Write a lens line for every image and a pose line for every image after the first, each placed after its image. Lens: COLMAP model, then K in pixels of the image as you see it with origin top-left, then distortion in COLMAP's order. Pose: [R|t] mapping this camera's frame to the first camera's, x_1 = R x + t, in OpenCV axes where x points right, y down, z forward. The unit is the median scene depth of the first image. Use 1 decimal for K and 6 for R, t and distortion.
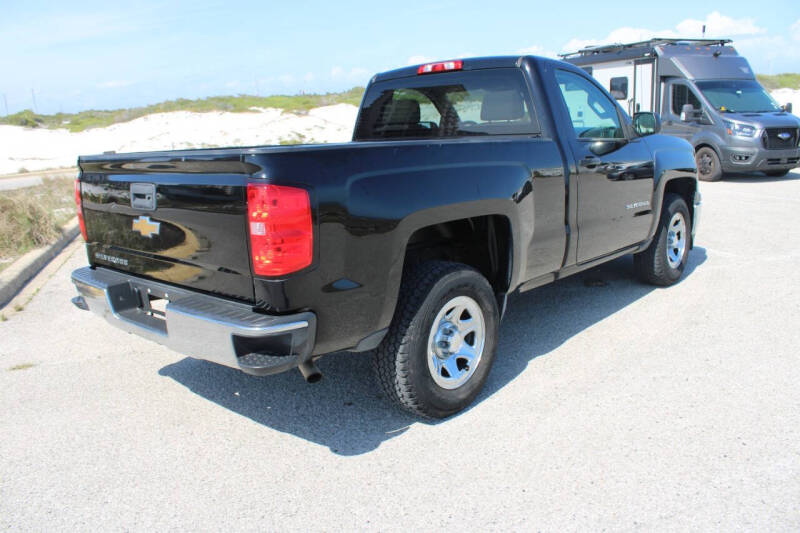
lens RADIAL K [[660.4, 0, 401.9], [0, 660.4, 262.4], [0, 0, 1]] dist [-0.142580, 0.109612]
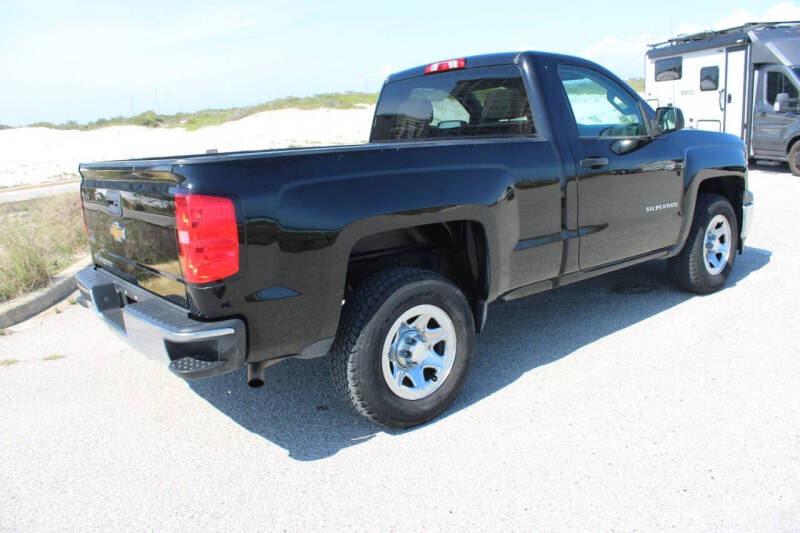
lens RADIAL K [[660.4, 0, 398.4], [0, 660.4, 260.5], [0, 0, 1]] dist [-0.142580, 0.109612]
pose [[0.986438, 0.012664, -0.163646, 0.173839], [-0.011873, 0.999913, 0.005814, -0.015528], [0.163706, -0.003792, 0.986502, 0.029685]]
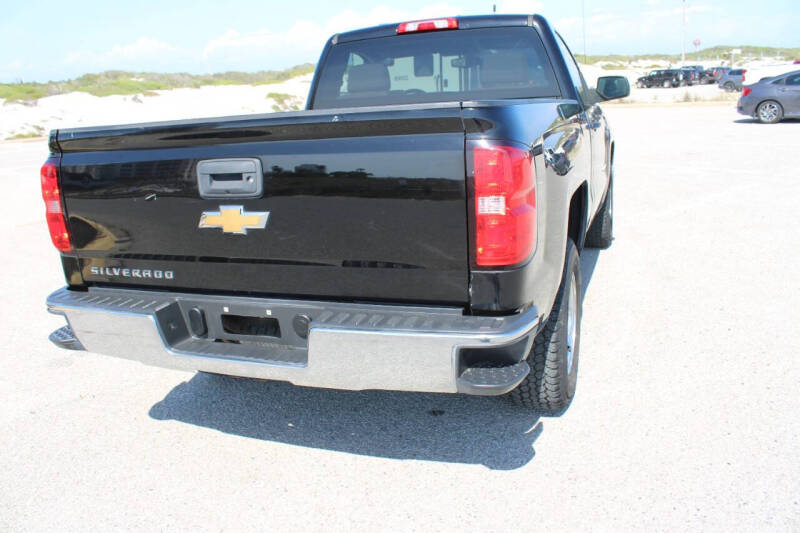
lens RADIAL K [[660.4, 0, 404.3], [0, 660.4, 266.5], [0, 0, 1]] dist [-0.142580, 0.109612]
pose [[0.927321, -0.101688, 0.360189, -0.371371], [0.091016, 0.994763, 0.046514, -0.015543], [-0.363032, -0.010350, 0.931719, 0.199947]]
